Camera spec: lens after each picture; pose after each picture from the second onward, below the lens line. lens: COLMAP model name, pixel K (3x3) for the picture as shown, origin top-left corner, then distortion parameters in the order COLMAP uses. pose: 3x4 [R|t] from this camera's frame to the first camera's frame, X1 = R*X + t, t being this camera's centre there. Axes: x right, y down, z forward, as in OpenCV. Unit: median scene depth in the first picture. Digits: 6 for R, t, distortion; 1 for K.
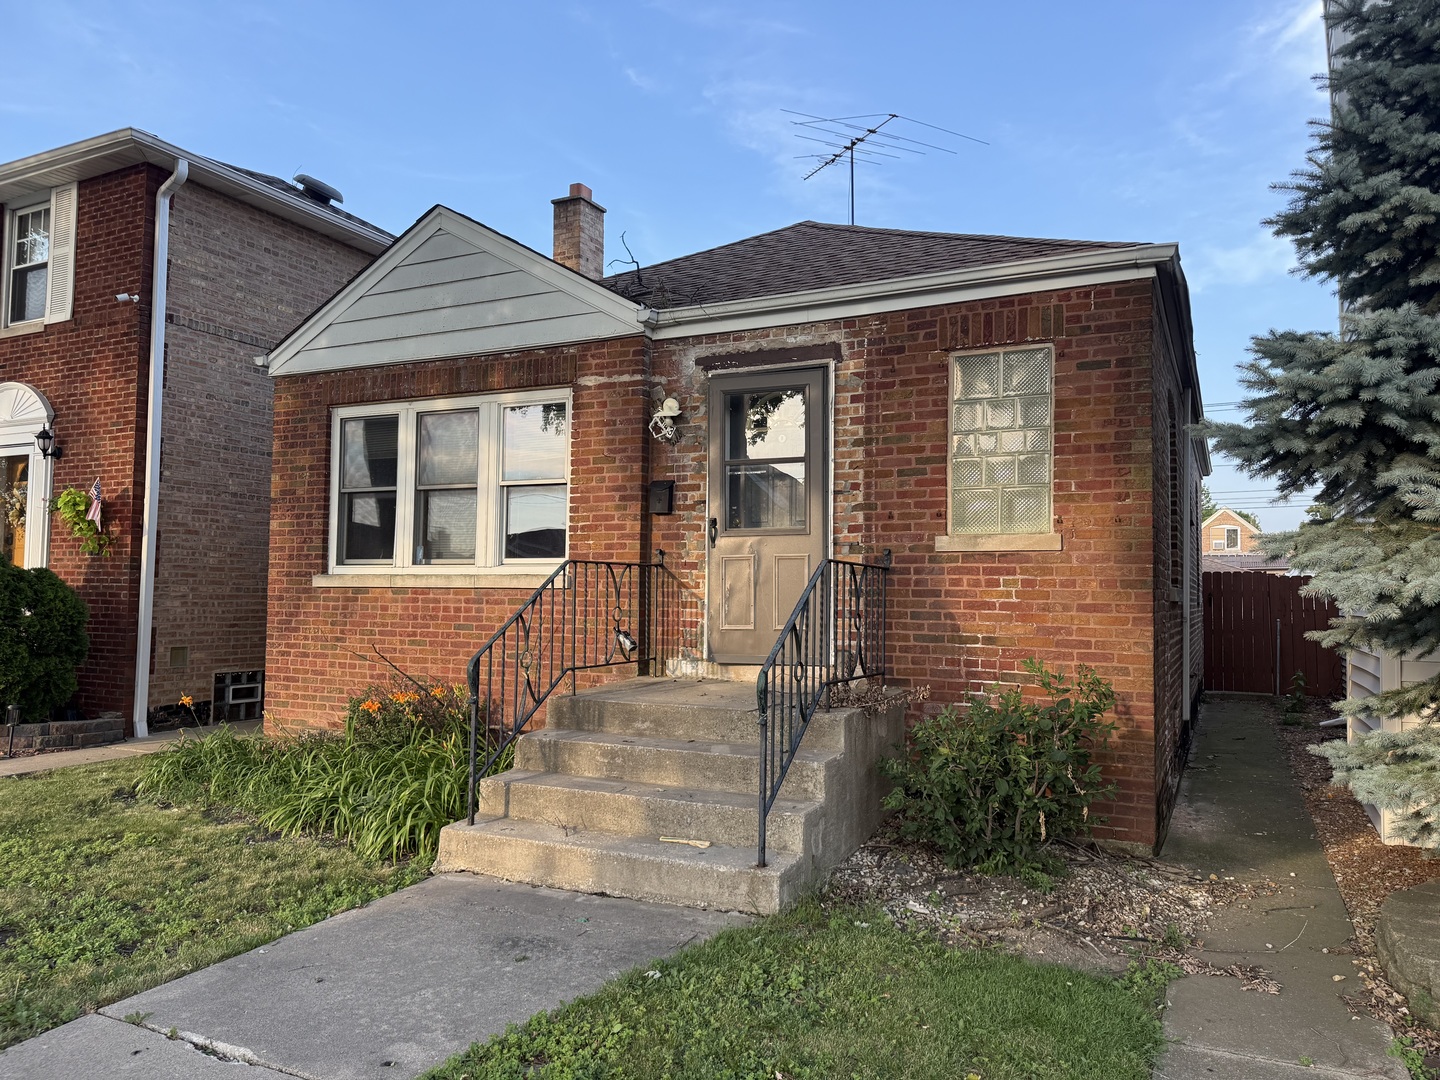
lens RADIAL K [[1012.0, 0, 730.0], [0, 1012.0, 545.6], [0, 0, 1]] dist [0.048765, -0.062408]
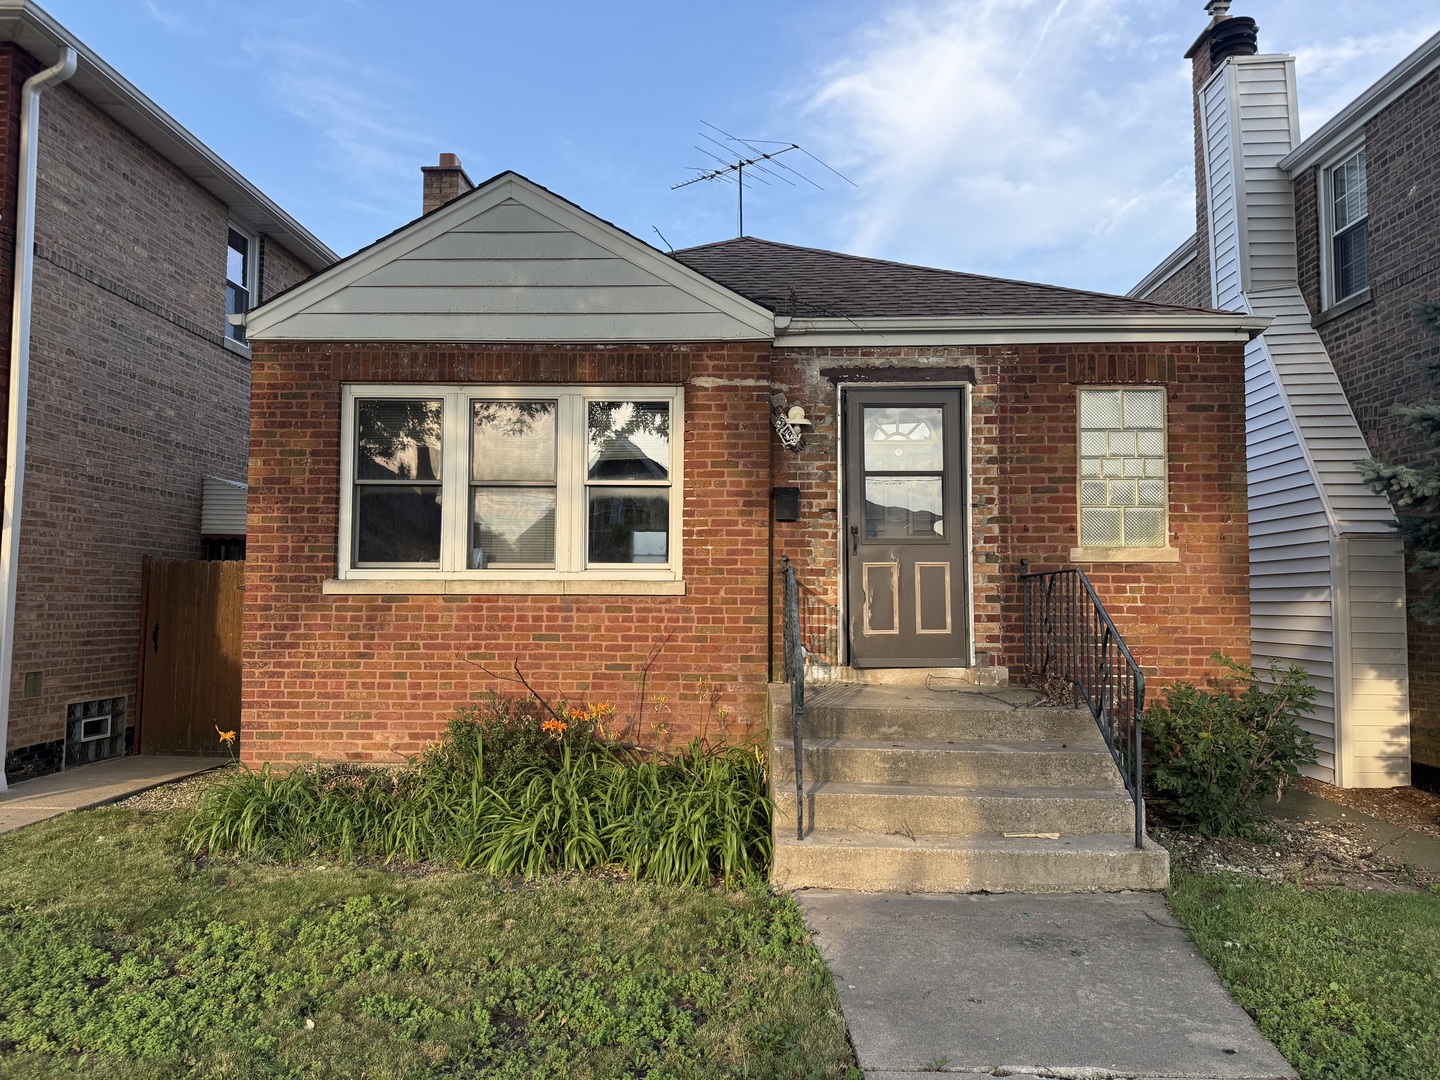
lens RADIAL K [[1012.0, 0, 721.3], [0, 1012.0, 544.5], [0, 0, 1]] dist [0.048765, -0.062408]
pose [[0.912668, 0.017014, 0.408347, -0.536719], [-0.014829, 0.999854, -0.008516, 0.001793], [-0.408433, 0.001717, 0.912787, 0.110659]]
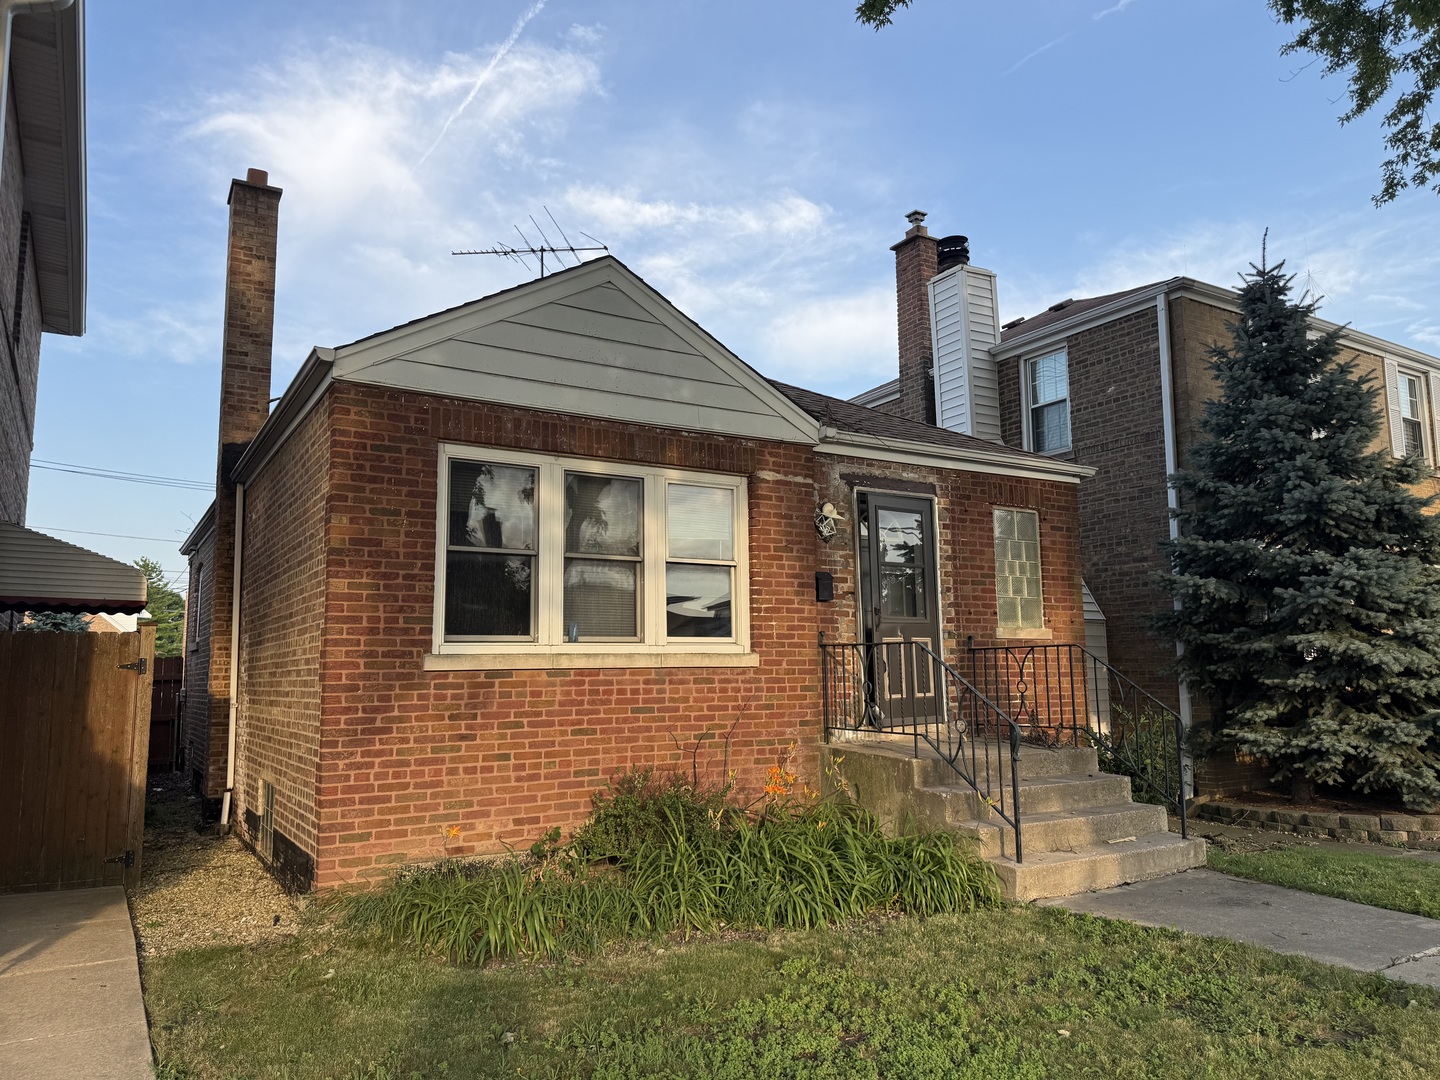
lens RADIAL K [[1012.0, 0, 725.2], [0, 1012.0, 538.7], [0, 0, 1]] dist [0.048765, -0.062408]
pose [[0.532062, 0.094640, 0.841400, -1.110487], [-0.023270, 0.994993, -0.097201, 0.012776], [-0.846386, 0.032138, 0.531600, 0.475897]]
